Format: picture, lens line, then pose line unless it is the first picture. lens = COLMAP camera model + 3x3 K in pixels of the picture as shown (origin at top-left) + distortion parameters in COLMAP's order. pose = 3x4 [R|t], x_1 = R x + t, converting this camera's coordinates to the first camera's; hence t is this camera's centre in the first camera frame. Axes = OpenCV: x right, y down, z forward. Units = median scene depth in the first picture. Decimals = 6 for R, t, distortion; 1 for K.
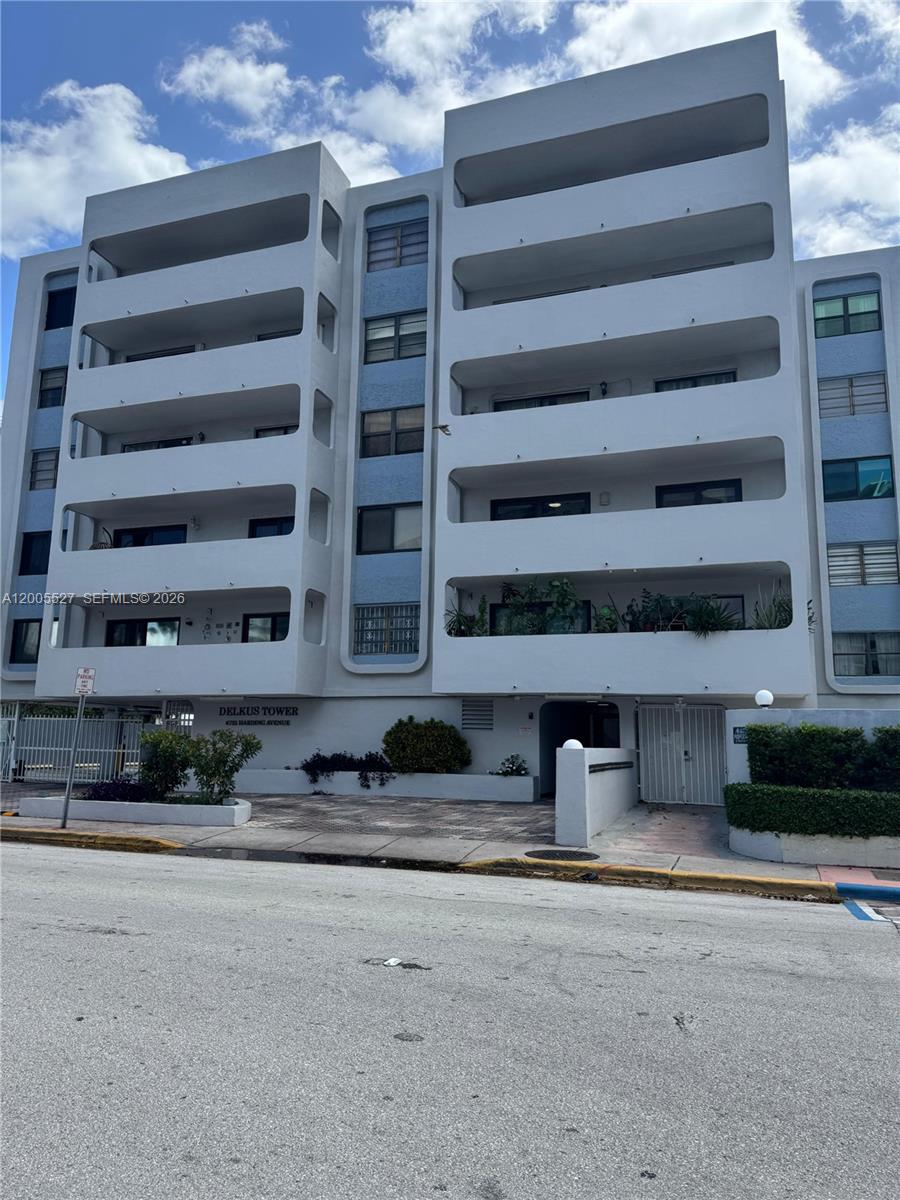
lens RADIAL K [[807.2, 0, 456.0], [0, 807.2, 594.1], [0, 0, 1]] dist [0.040411, -0.028752]
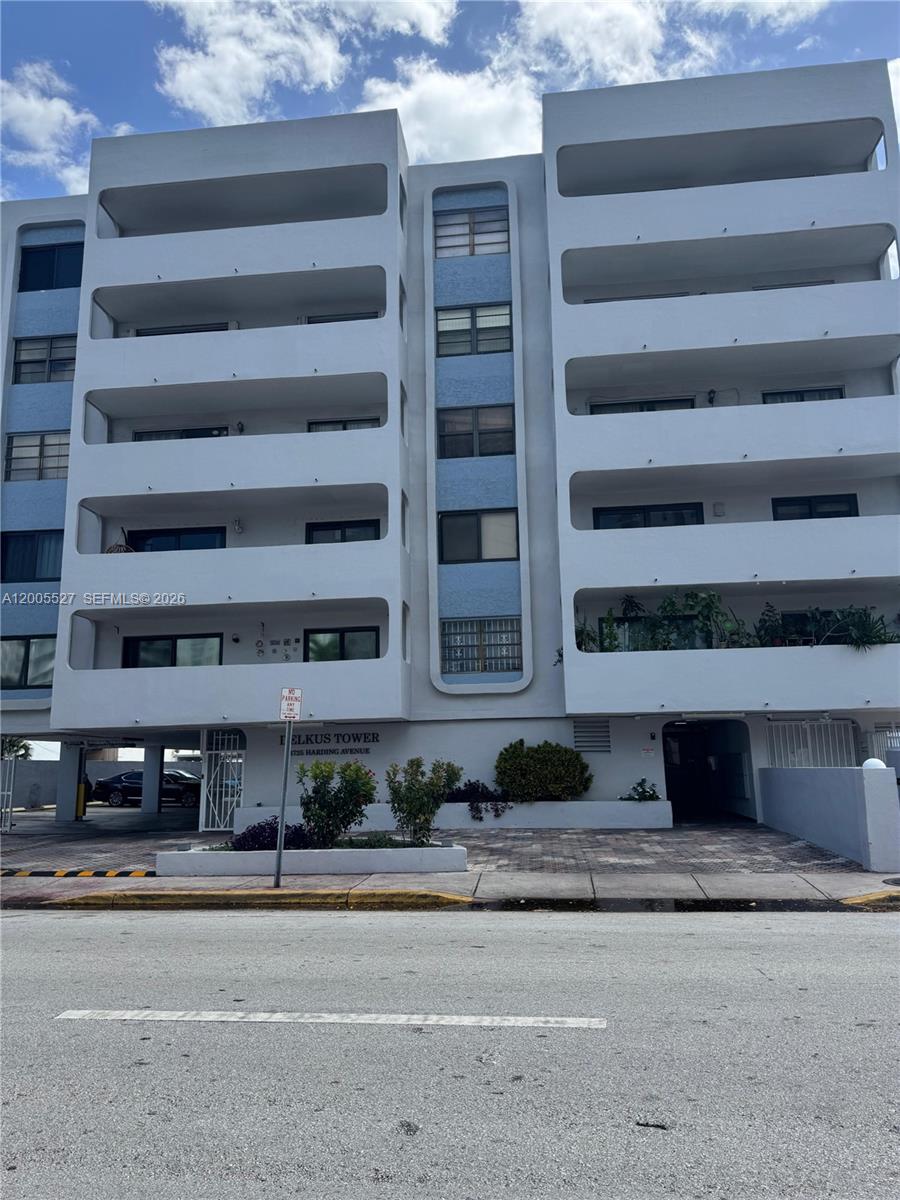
lens RADIAL K [[807.2, 0, 442.6], [0, 807.2, 606.3], [0, 0, 1]] dist [0.040411, -0.028752]
pose [[0.976129, 0.008577, 0.217022, -0.325745], [-0.005088, 0.999849, -0.016629, 0.014611], [-0.217132, 0.015128, 0.976025, 0.115516]]
